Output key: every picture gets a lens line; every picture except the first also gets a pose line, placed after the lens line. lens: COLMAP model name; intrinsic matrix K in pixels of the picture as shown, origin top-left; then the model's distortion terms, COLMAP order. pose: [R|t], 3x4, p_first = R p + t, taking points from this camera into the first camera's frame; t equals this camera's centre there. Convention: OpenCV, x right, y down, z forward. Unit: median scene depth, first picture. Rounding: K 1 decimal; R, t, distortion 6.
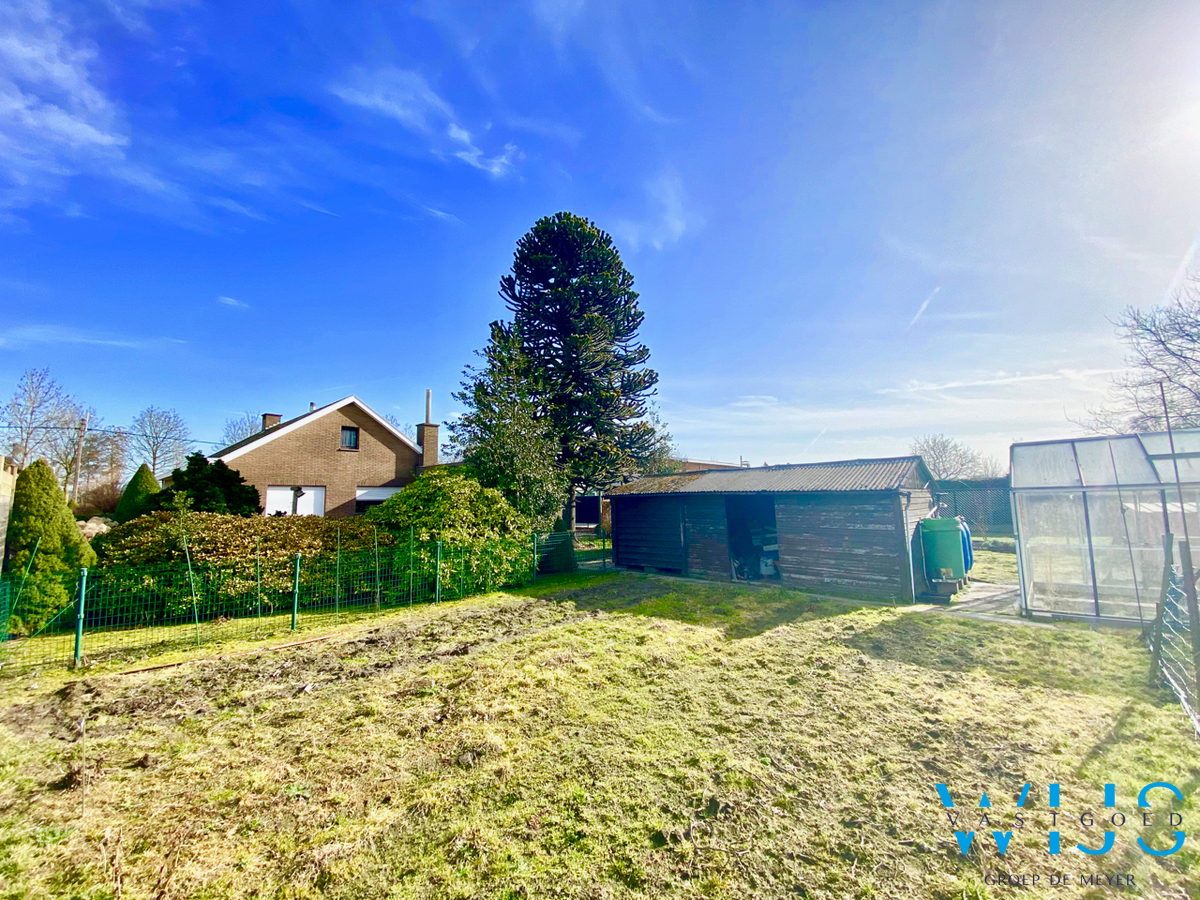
lens RADIAL K [[489.3, 0, 589.5], [0, 489.3, 453.7], [0, 0, 1]] dist [-0.003664, -0.007902]
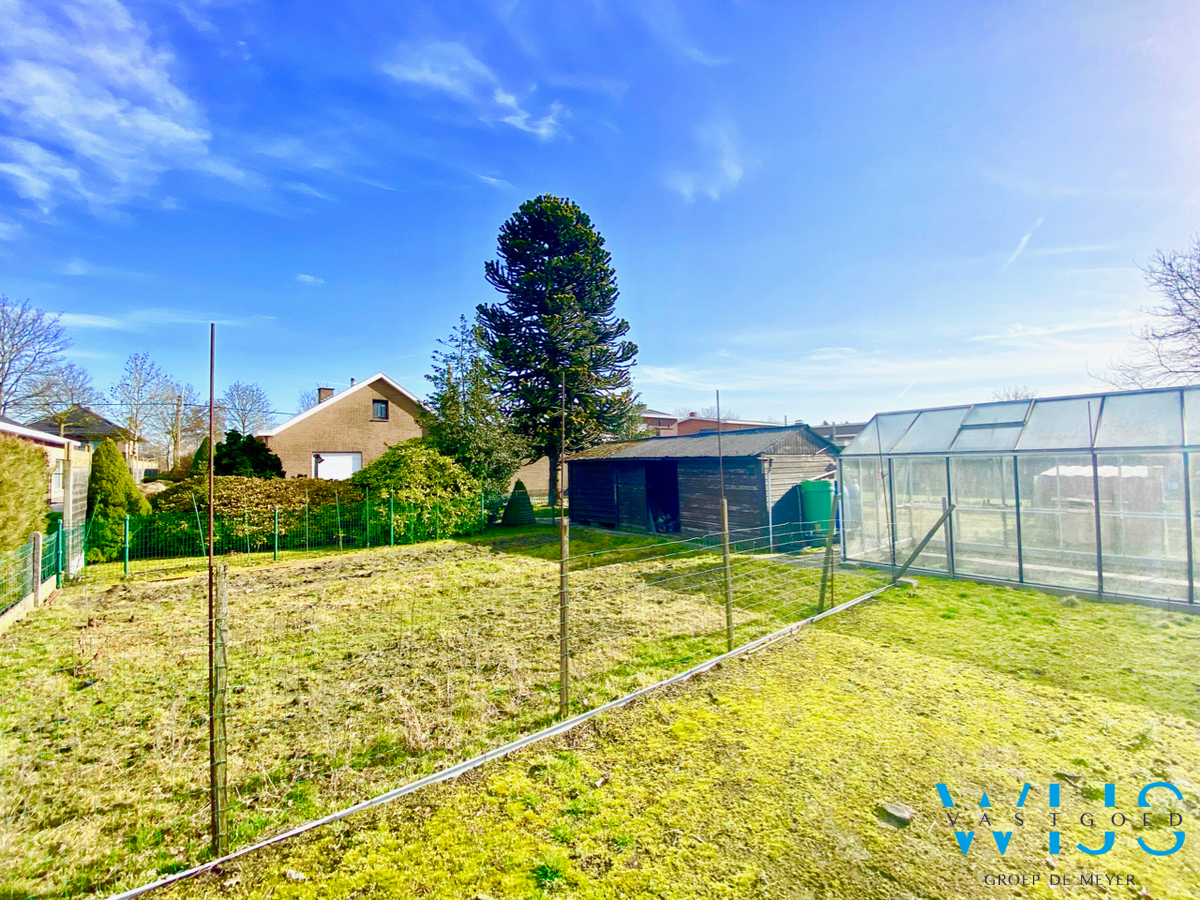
lens RADIAL K [[496.8, 0, 594.0], [0, 496.8, 439.4], [0, 0, 1]] dist [-0.010440, -0.002915]
pose [[0.991158, -0.013188, -0.132030, 0.186068], [0.019997, 0.998530, 0.050376, -0.013879], [0.131172, -0.052570, 0.989965, -0.096946]]
